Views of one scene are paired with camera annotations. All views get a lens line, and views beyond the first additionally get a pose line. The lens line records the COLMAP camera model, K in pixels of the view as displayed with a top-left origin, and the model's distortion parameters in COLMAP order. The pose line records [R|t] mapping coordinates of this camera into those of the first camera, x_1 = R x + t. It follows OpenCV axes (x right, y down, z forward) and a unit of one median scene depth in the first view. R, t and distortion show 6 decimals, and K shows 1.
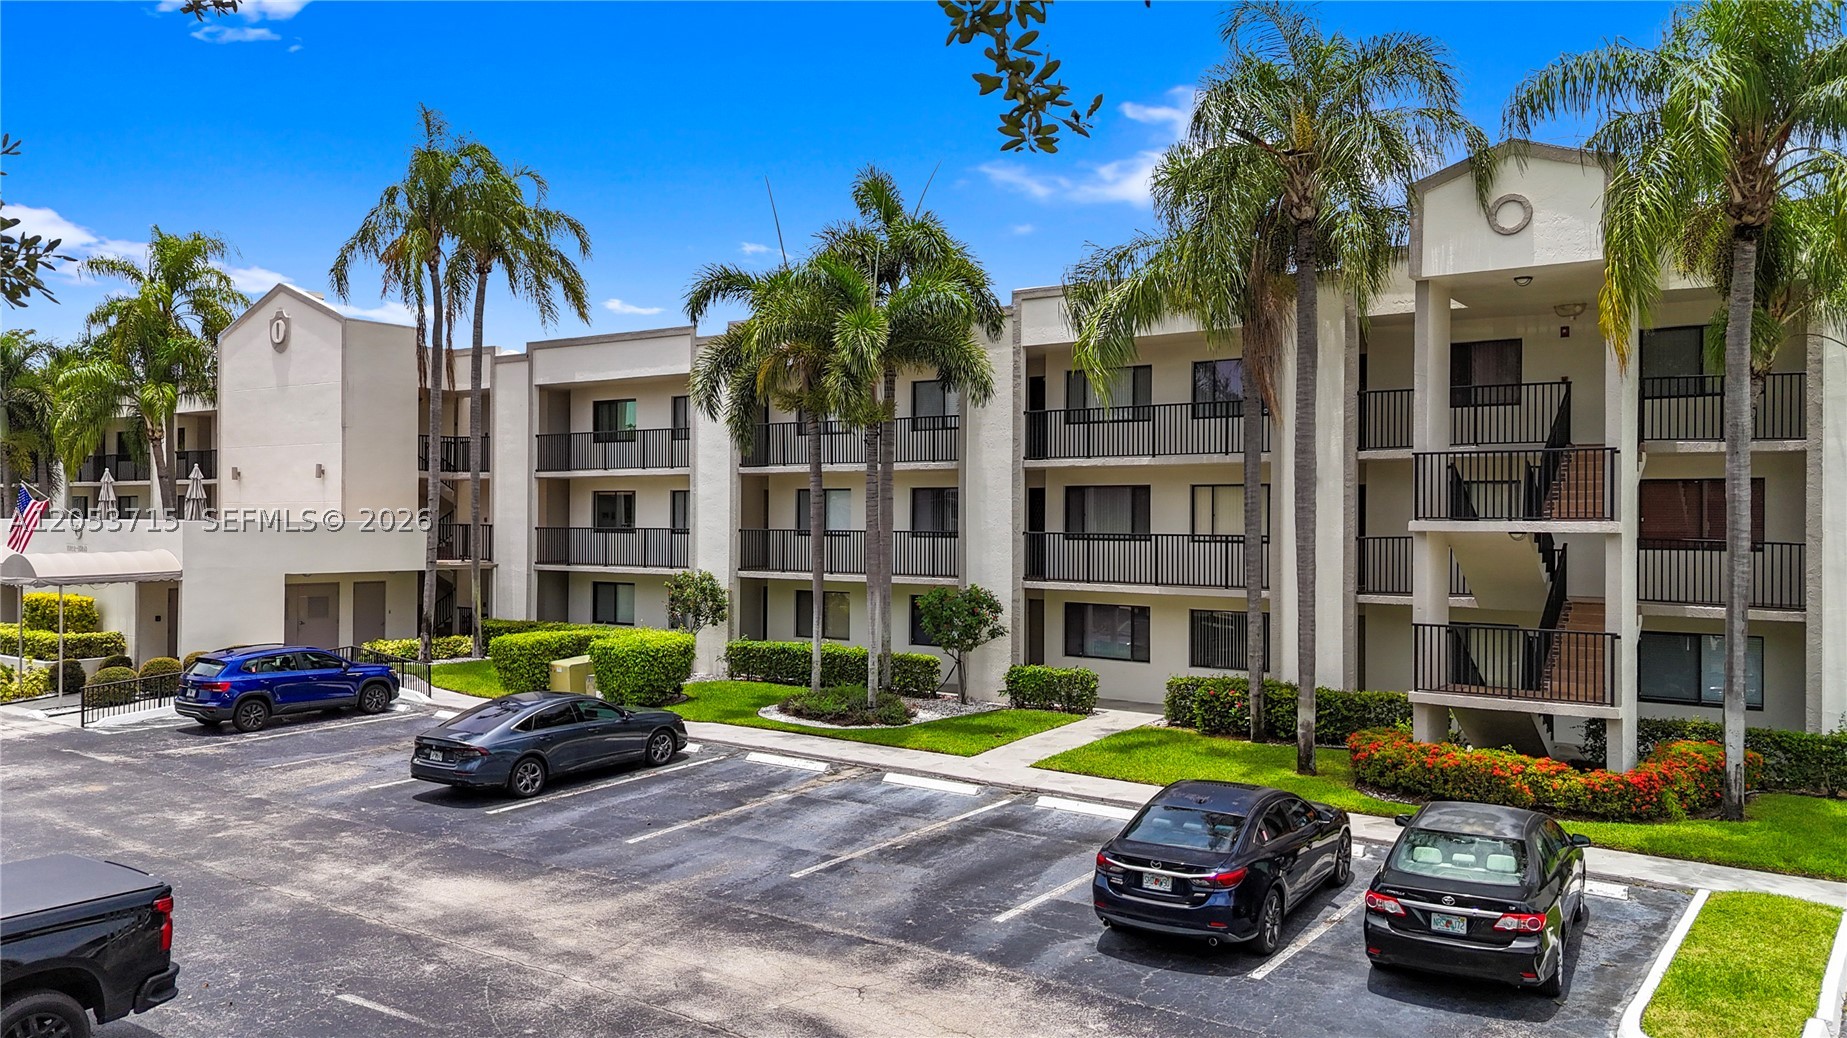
lens RADIAL K [[1345.9, 0, 923.5], [0, 1345.9, 519.0], [0, 0, 1]] dist [0.047661, -0.040955]
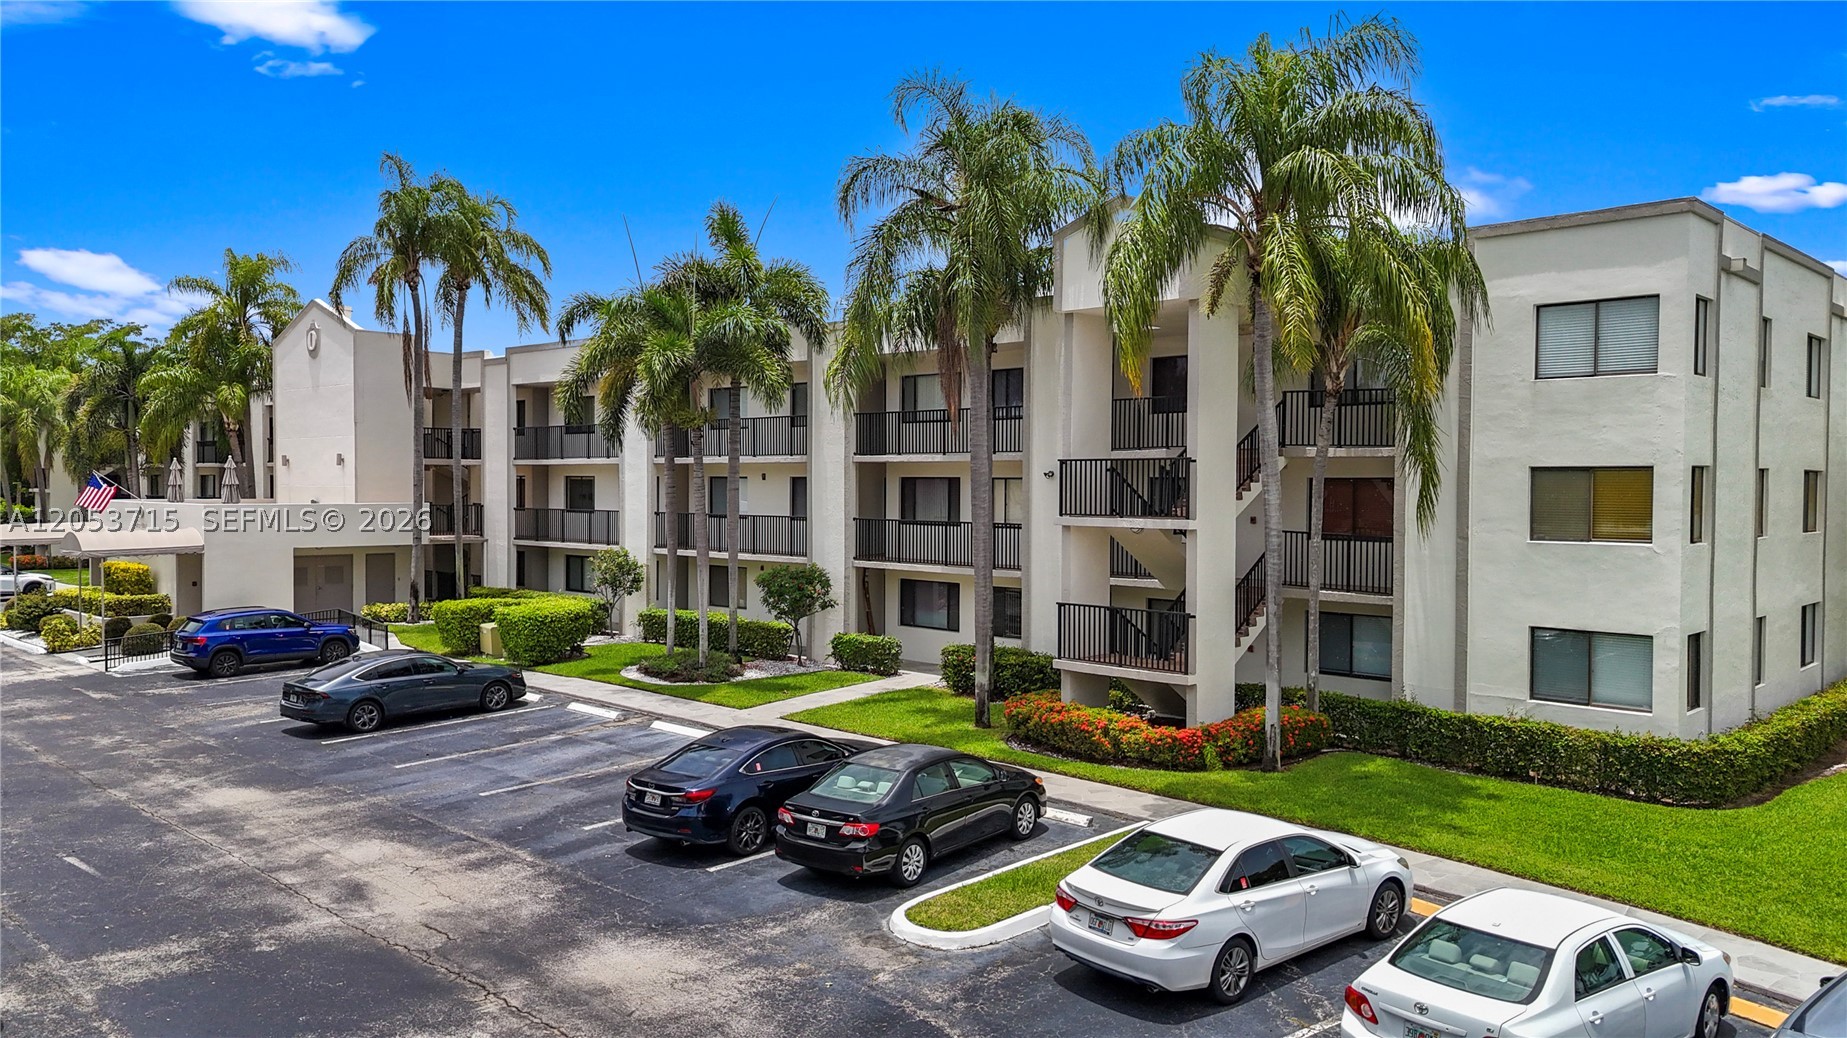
lens RADIAL K [[1329.0, 0, 931.4], [0, 1329.0, 515.5], [0, 0, 1]] dist [0.049872, -0.061986]
pose [[0.992198, 0.003605, -0.124618, 0.281323], [-0.000811, 0.999747, 0.022463, -0.017961], [0.124668, -0.022186, 0.991950, -0.120403]]
